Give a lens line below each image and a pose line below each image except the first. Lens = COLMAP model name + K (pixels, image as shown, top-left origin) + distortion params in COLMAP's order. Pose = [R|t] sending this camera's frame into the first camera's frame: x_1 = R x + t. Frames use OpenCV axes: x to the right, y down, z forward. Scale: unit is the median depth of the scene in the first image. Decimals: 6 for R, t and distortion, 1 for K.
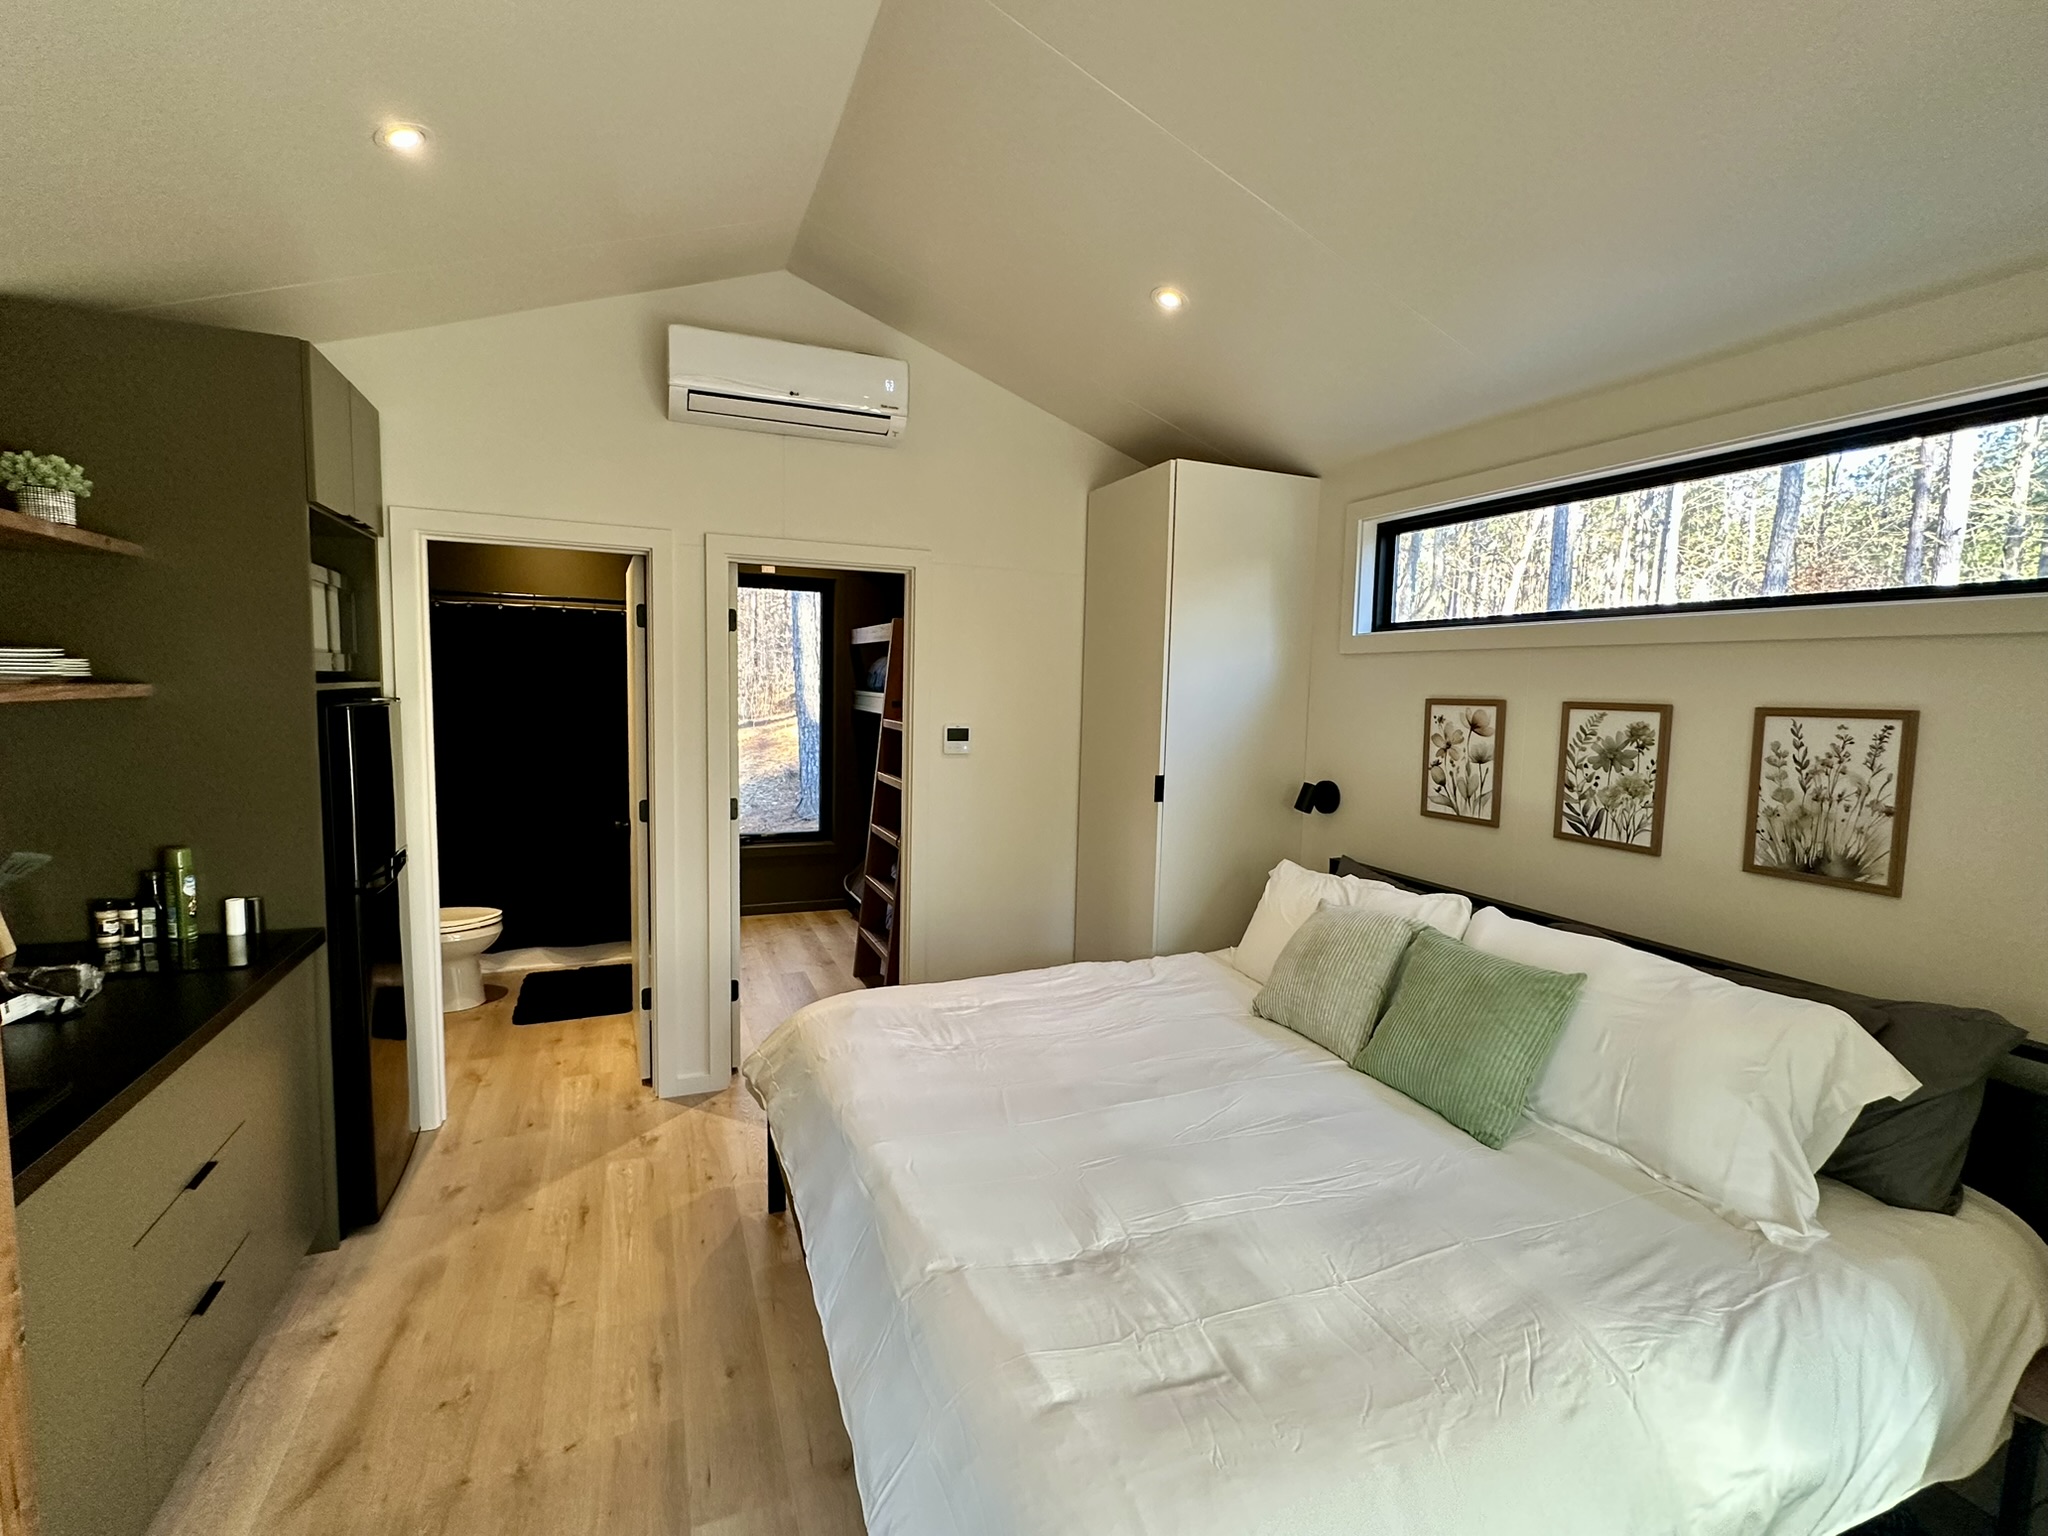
lens RADIAL K [[911.1, 0, 1012.4], [0, 911.1, 778.0], [0, 0, 1]] dist [-0.003930, -0.000274]
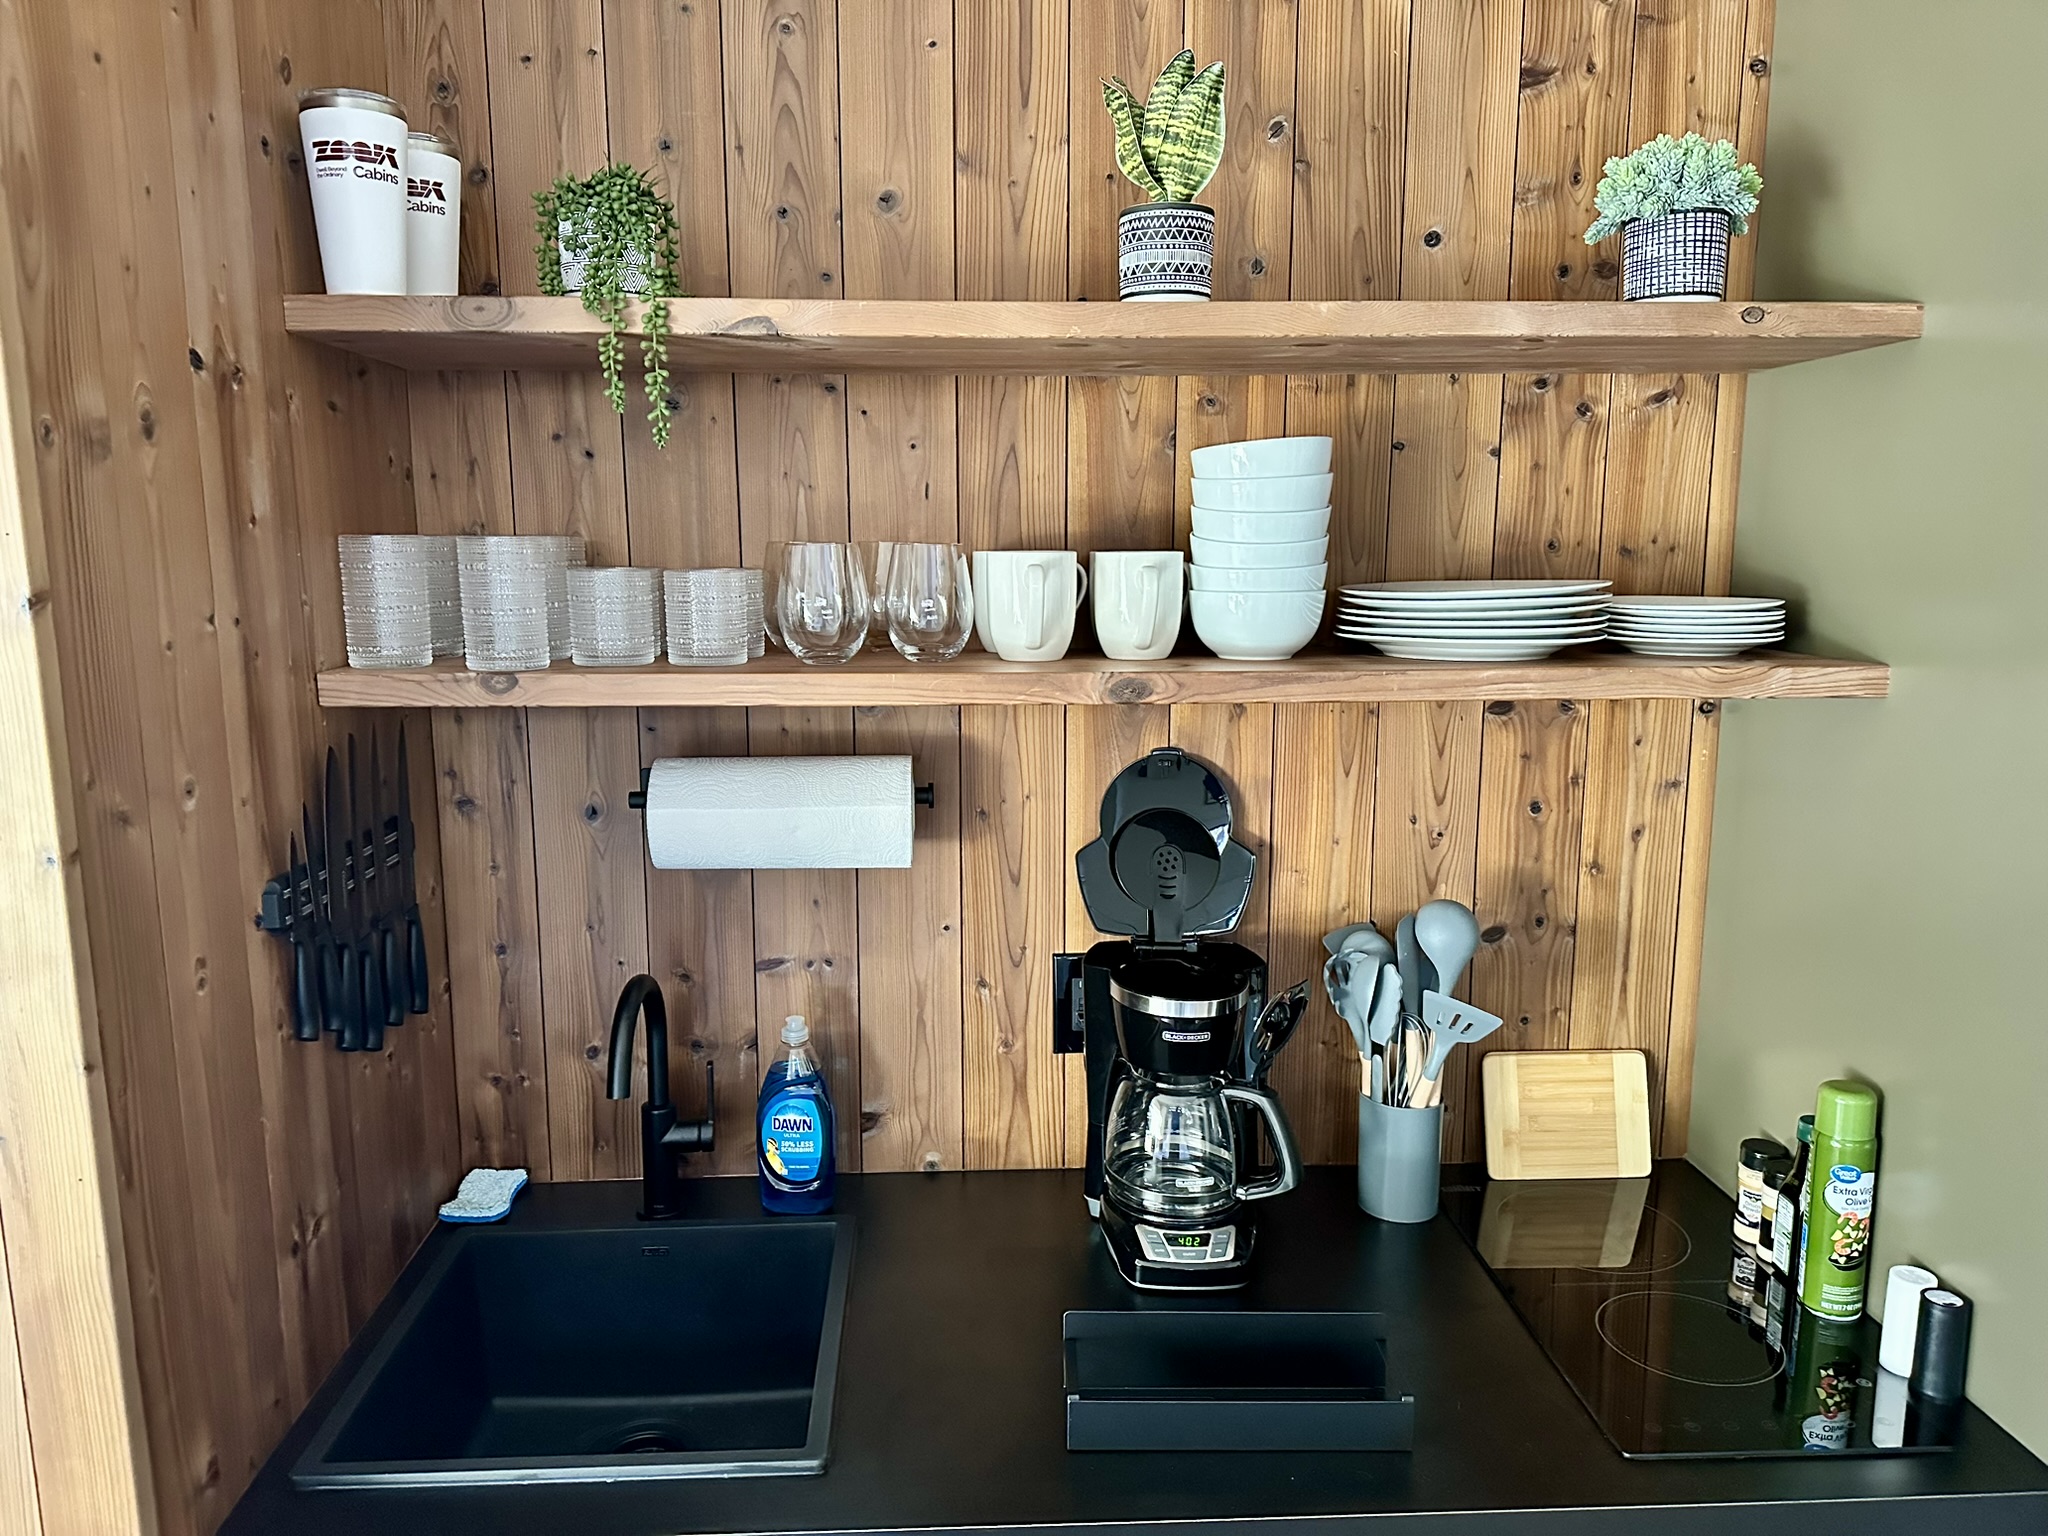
lens RADIAL K [[1453.3, 0, 1023.7], [0, 1453.3, 770.9], [0, 0, 1]] dist [0.023117, -0.015505]
pose [[-0.331528, 0.130170, -0.934422, -0.221617], [-0.100950, 0.979855, 0.172316, -0.123069], [0.938029, 0.151457, -0.311709, 0.802387]]
